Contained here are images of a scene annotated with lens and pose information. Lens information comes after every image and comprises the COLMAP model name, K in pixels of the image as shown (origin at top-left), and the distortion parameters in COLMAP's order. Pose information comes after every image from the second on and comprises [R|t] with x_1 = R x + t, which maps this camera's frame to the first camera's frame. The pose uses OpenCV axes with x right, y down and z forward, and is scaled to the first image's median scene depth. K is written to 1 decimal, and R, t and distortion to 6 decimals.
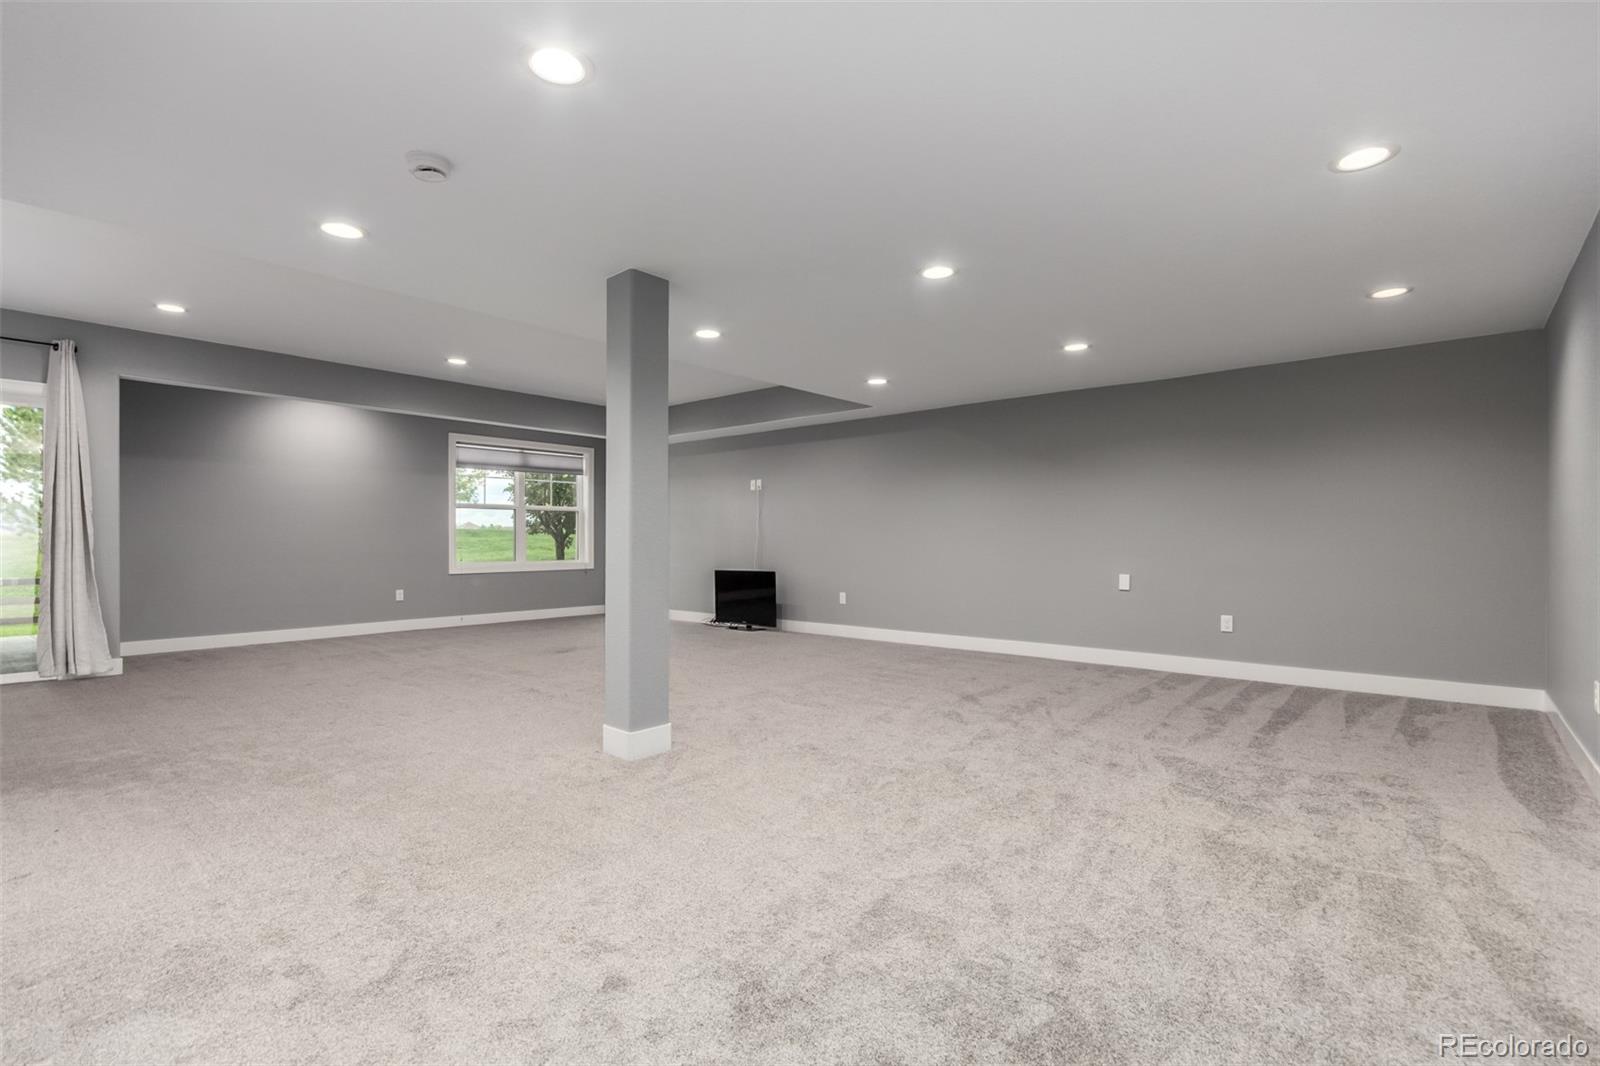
lens RADIAL K [[755.0, 0, 794.0], [0, 755.0, 536.7], [0, 0, 1]] dist [0.006331, 0.001209]
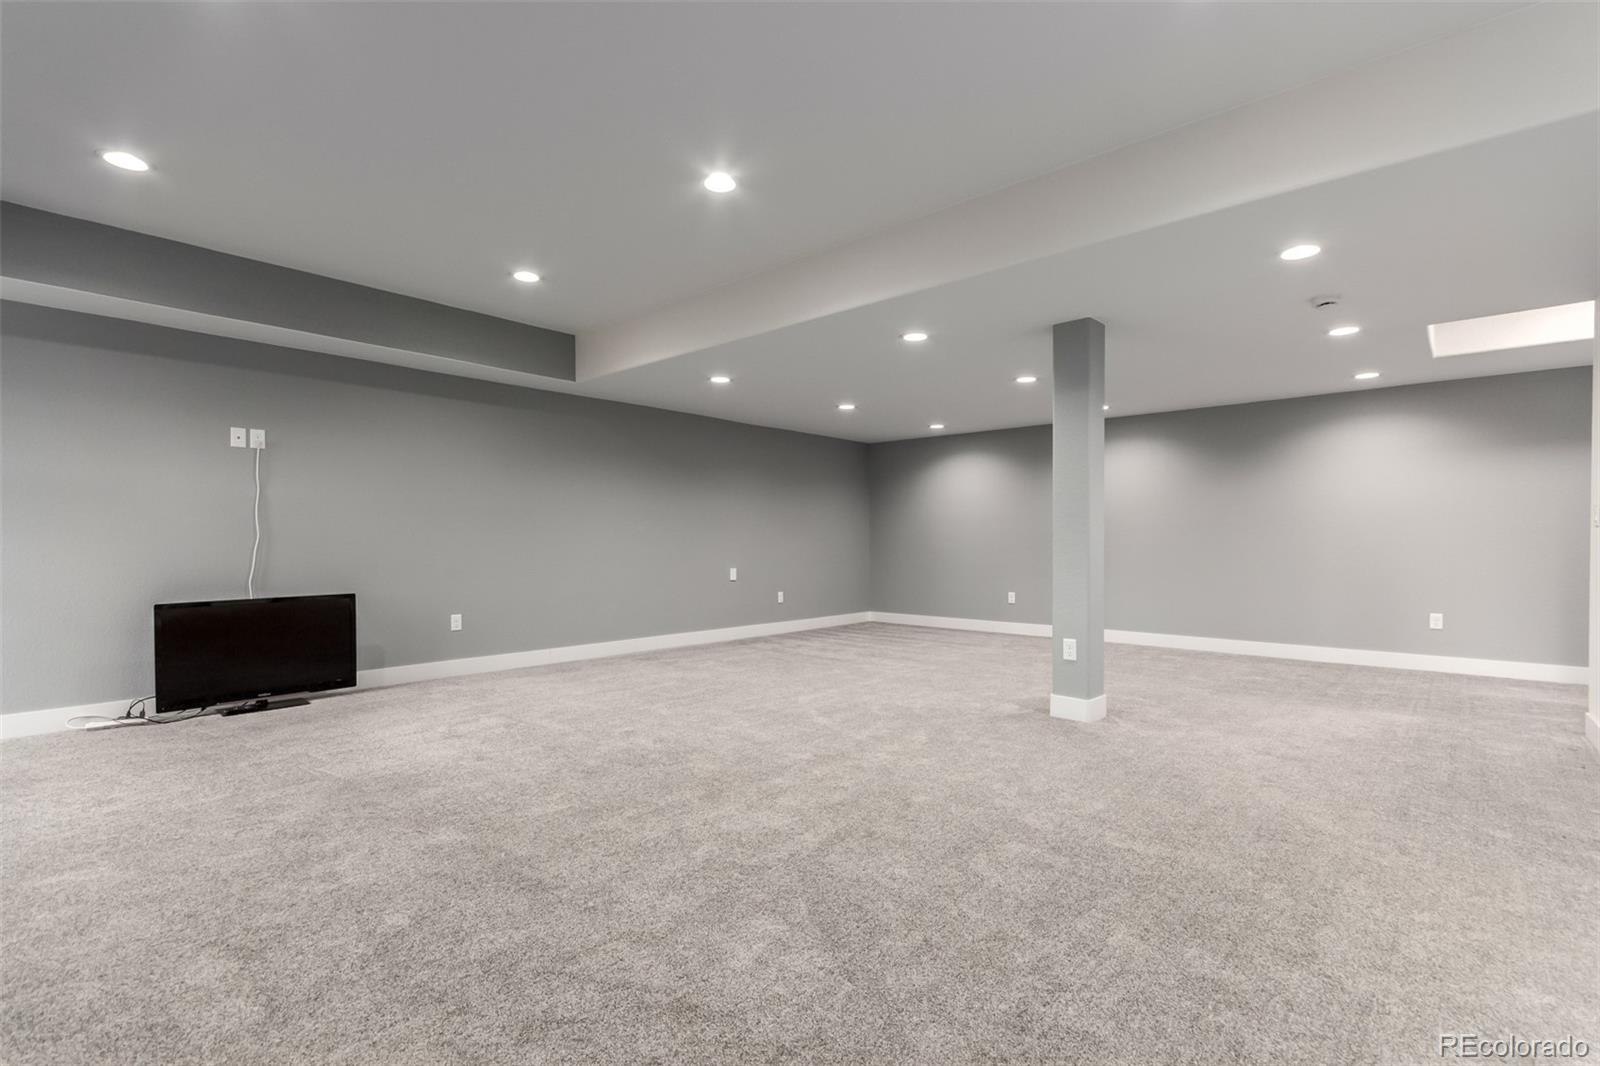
lens RADIAL K [[755.0, 0, 799.8], [0, 755.0, 540.4], [0, 0, 1]] dist [0.006331, 0.001209]
pose [[0.014568, 0.007443, 0.999866, -0.624909], [0.000086, 0.999972, -0.007445, 0.008816], [-0.999894, 0.000195, 0.014567, 0.639146]]
